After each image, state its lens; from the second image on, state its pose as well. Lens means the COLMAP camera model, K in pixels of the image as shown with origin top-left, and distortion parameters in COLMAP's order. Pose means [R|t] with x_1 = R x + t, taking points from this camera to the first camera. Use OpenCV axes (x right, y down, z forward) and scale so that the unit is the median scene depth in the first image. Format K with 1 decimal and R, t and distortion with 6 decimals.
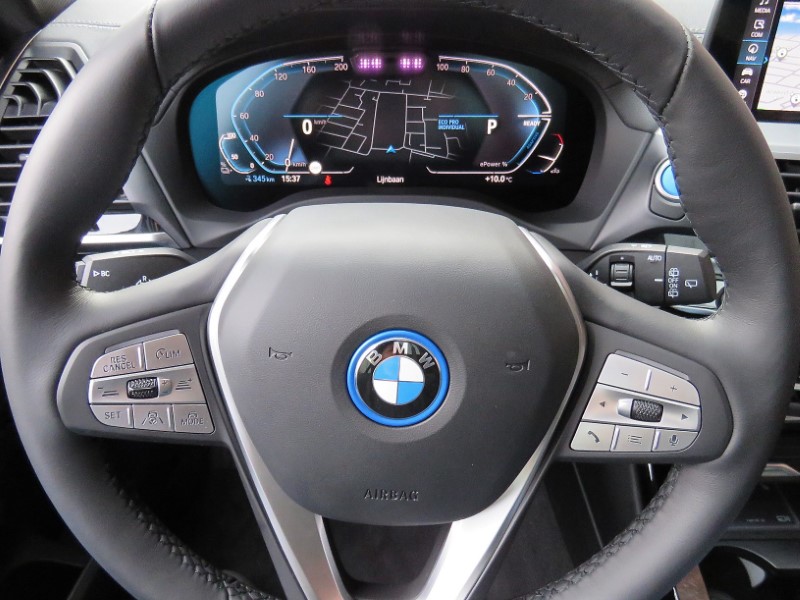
lens RADIAL K [[639.5, 0, 397.6], [0, 639.5, 303.4], [0, 0, 1]] dist [0.013401, -0.010267]
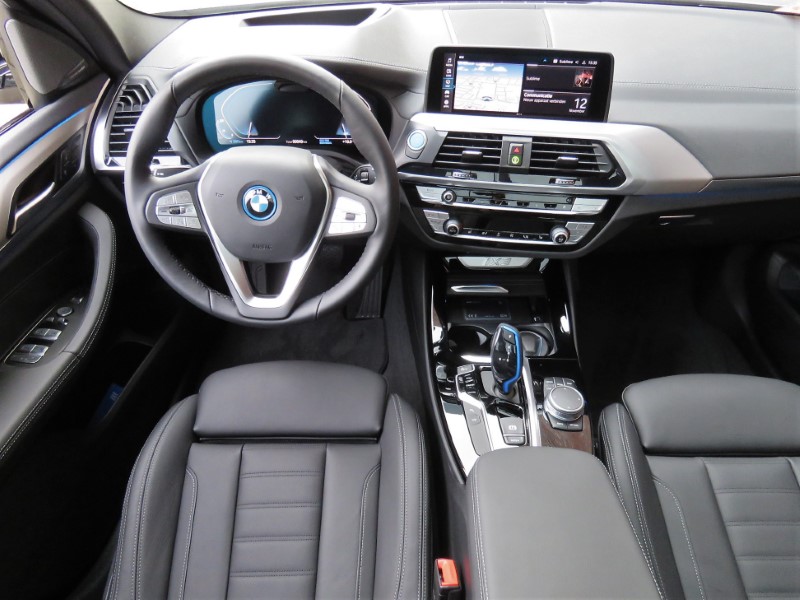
lens RADIAL K [[501.3, 0, 403.1], [0, 501.3, 294.2], [0, 0, 1]] dist [-0.024592, 0.004401]
pose [[0.999985, 0.003928, 0.003841, 0.573501], [-0.004189, 0.997516, 0.070309, 0.327650], [-0.003555, -0.070324, 0.997518, -1.165933]]
